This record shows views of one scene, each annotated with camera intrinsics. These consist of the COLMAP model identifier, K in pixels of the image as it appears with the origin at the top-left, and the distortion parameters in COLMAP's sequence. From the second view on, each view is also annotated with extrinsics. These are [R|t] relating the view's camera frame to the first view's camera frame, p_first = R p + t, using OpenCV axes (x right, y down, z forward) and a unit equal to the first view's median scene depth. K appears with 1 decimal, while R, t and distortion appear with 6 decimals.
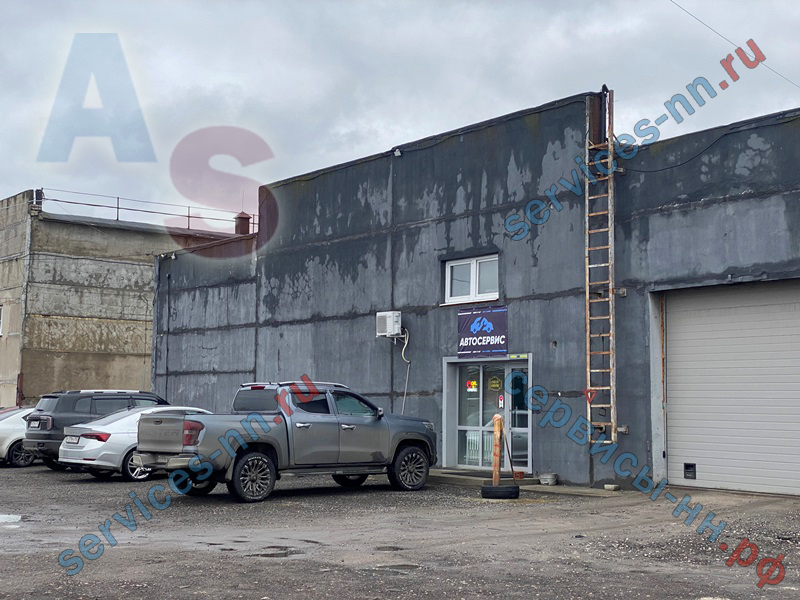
lens RADIAL K [[1213.8, 0, 400.6], [0, 1213.8, 298.5], [0, 0, 1]] dist [0.133363, 0.000000]
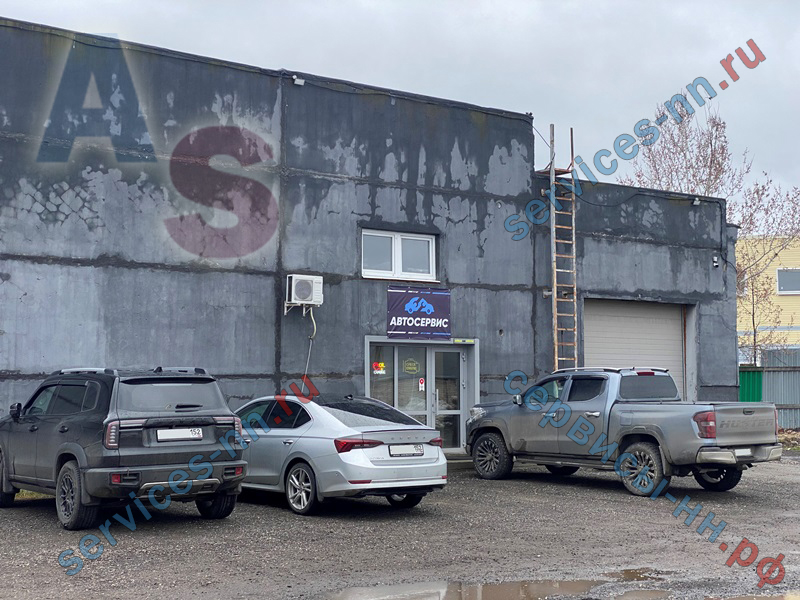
lens RADIAL K [[1213.8, 0, 400.0], [0, 1213.8, 297.9], [0, 0, 1]] dist [0.133363, 0.000000]
pose [[-0.020244, 0.062759, 0.997823, -0.903843], [-0.088867, 0.993965, -0.064319, 0.079835], [-0.995838, -0.089975, -0.014545, 1.038019]]
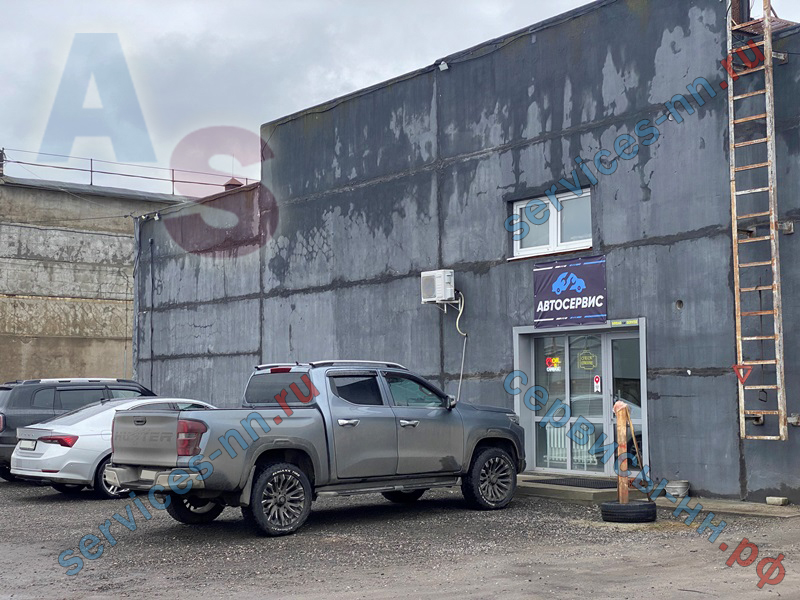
lens RADIAL K [[1213.8, 0, 398.6], [0, 1213.8, 292.6], [0, 0, 1]] dist [0.133363, 0.000000]
pose [[0.999771, -0.018133, 0.011344, -0.047611], [0.018049, 0.999809, 0.007456, 0.020527], [-0.011477, -0.007249, 0.999908, 0.247786]]
